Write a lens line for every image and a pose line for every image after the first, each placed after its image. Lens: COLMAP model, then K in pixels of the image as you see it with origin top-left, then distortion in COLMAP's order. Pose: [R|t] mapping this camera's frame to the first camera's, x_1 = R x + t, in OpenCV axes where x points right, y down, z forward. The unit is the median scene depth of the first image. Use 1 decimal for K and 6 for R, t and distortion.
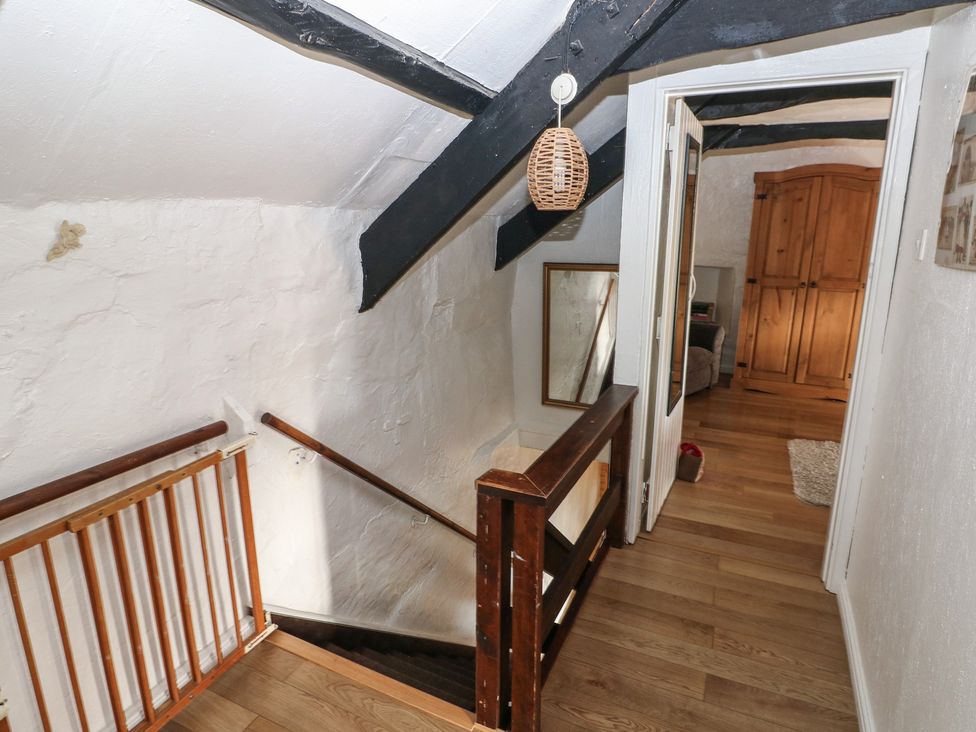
lens RADIAL K [[541.7, 0, 488.2], [0, 541.7, 359.3], [0, 0, 1]] dist [0.003777, -0.015851]
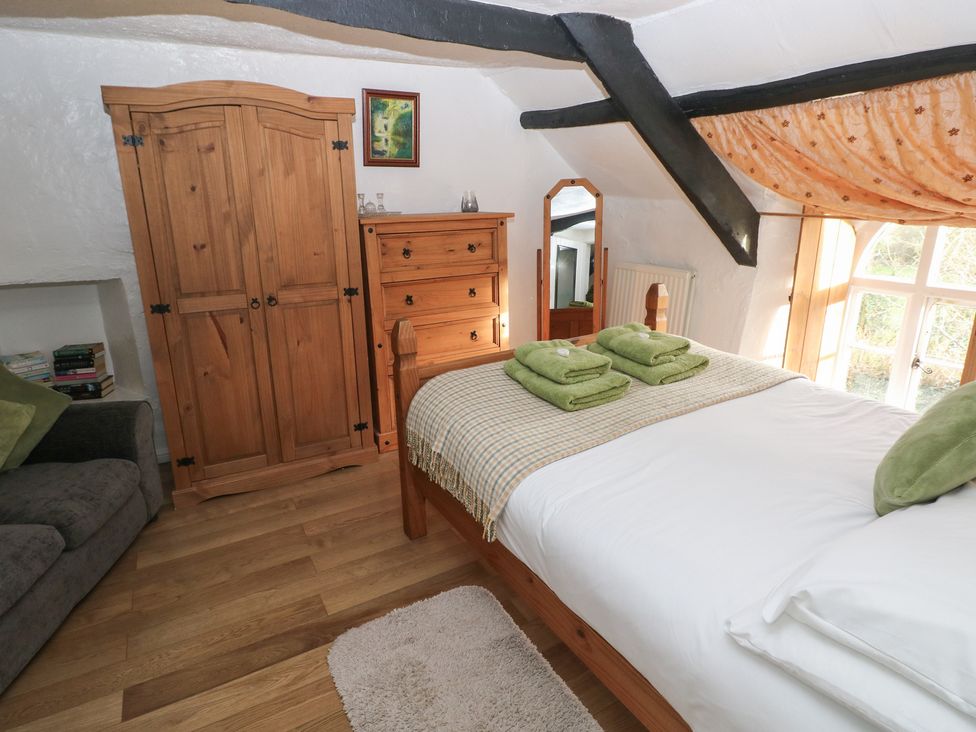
lens RADIAL K [[541.7, 0, 488.2], [0, 541.7, 359.3], [0, 0, 1]] dist [0.003777, -0.015851]
pose [[0.562844, -0.227977, 0.794501, 0.253114], [0.202527, 0.969948, 0.134845, -0.106860], [-0.801367, 0.085011, 0.592102, 0.470105]]
